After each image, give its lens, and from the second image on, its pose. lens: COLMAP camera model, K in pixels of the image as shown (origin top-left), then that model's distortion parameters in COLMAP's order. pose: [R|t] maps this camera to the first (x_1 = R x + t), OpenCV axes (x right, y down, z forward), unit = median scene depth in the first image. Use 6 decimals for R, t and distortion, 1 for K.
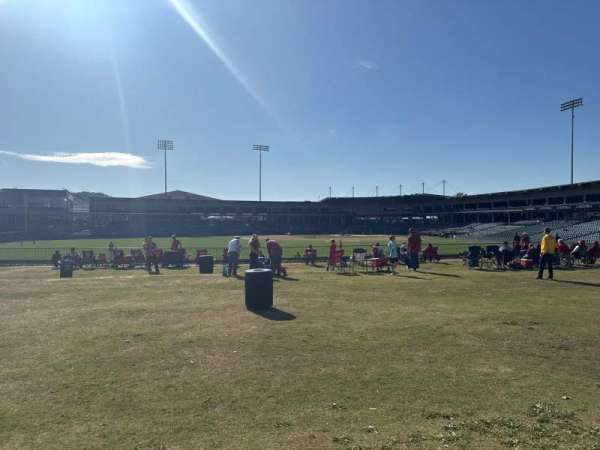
lens RADIAL K [[427.7, 0, 296.8], [0, 427.7, 227.3], [0, 0, 1]] dist [0.059169, -0.060623]
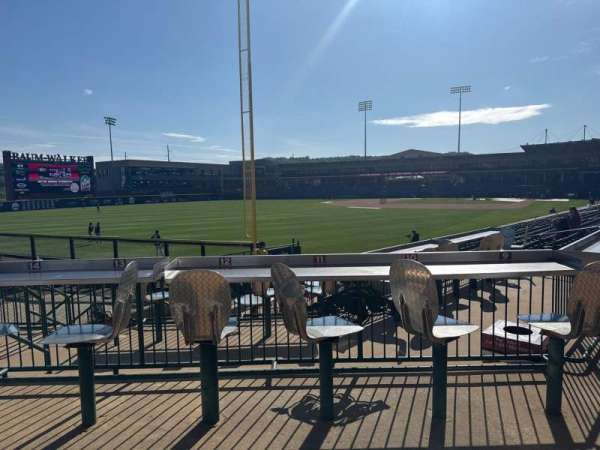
lens RADIAL K [[428.9, 0, 295.9], [0, 428.9, 228.7], [0, 0, 1]] dist [0.053036, -0.054094]
pose [[0.648859, 0.064618, -0.758160, 0.368277], [0.011476, 0.995443, 0.094663, -0.003647], [0.760822, -0.070123, 0.645160, 0.218634]]
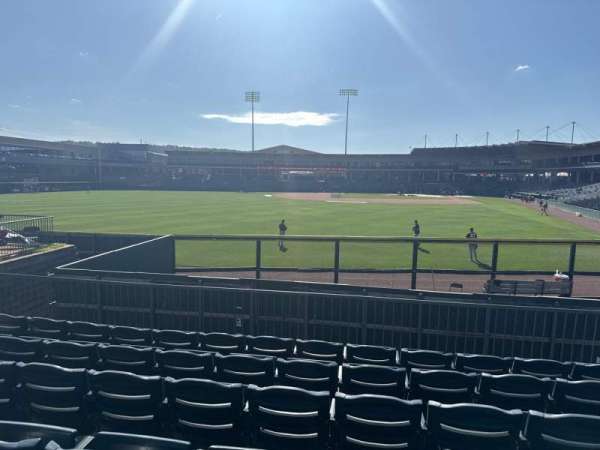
lens RADIAL K [[427.7, 0, 292.3], [0, 427.7, 231.2], [0, 0, 1]] dist [0.059169, -0.060623]
pose [[0.907640, 0.066453, -0.414455, 0.202910], [-0.020848, 0.993307, 0.113610, -0.000717], [0.419231, -0.094476, 0.902951, 0.133811]]
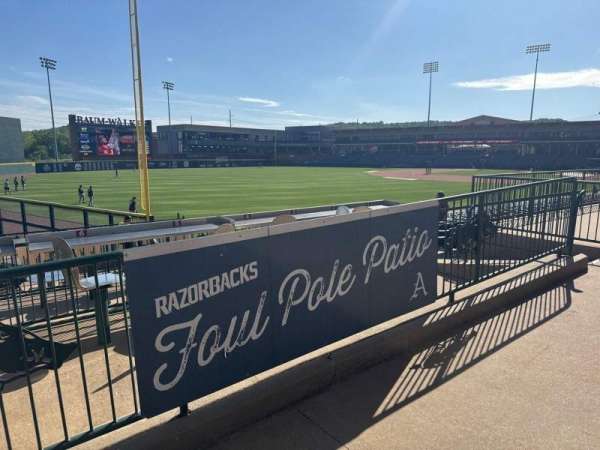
lens RADIAL K [[428.9, 0, 299.7], [0, 428.9, 228.3], [0, 0, 1]] dist [0.053036, -0.054094]
pose [[0.518744, 0.151422, -0.841413, 0.389687], [-0.010260, 0.985222, 0.170977, -0.005552], [0.854868, -0.080061, 0.512632, 0.256124]]
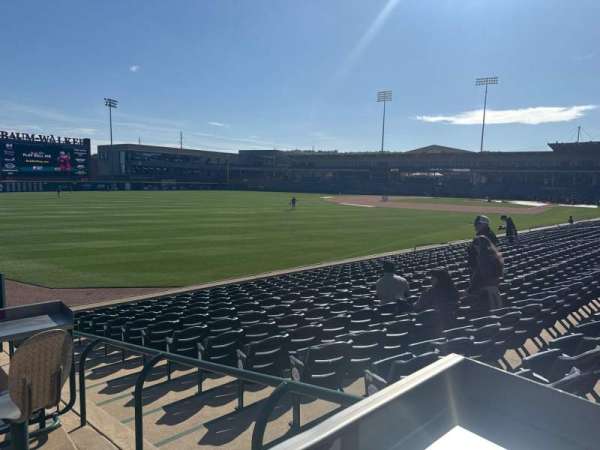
lens RADIAL K [[427.7, 0, 298.9], [0, 427.7, 226.5], [0, 0, 1]] dist [0.059169, -0.060623]
pose [[0.599723, 0.101996, -0.793680, 0.358771], [-0.029665, 0.993996, 0.105323, -0.002611], [0.799657, -0.039620, 0.599148, 0.283420]]
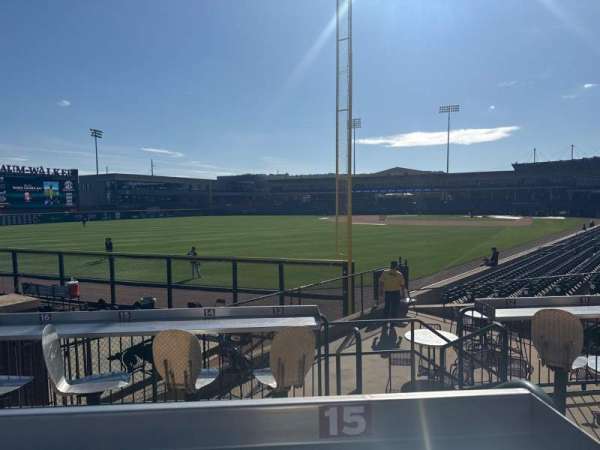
lens RADIAL K [[427.7, 0, 297.8], [0, 427.7, 231.4], [0, 0, 1]] dist [0.059169, -0.060623]
pose [[0.690431, 0.042992, -0.722119, 0.339722], [0.003484, 0.998023, 0.062750, -0.002389], [0.723390, -0.045841, 0.688917, 0.208773]]
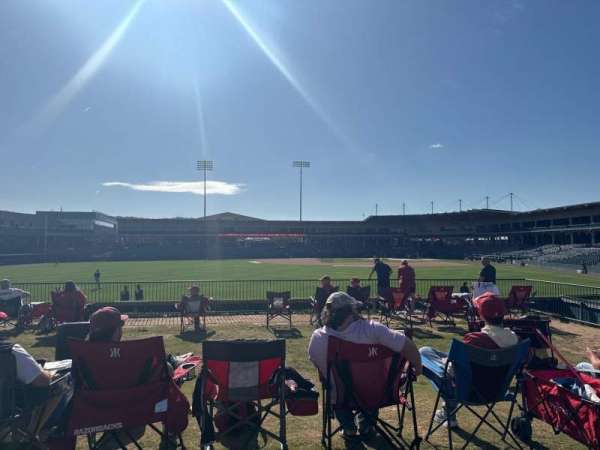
lens RADIAL K [[427.7, 0, 296.7], [0, 427.7, 224.7], [0, 0, 1]] dist [0.059169, -0.060623]
pose [[0.978779, -0.010943, -0.204627, 0.097920], [-0.001413, 0.998189, -0.060139, 0.001782], [0.204915, 0.059152, 0.976991, 0.102251]]
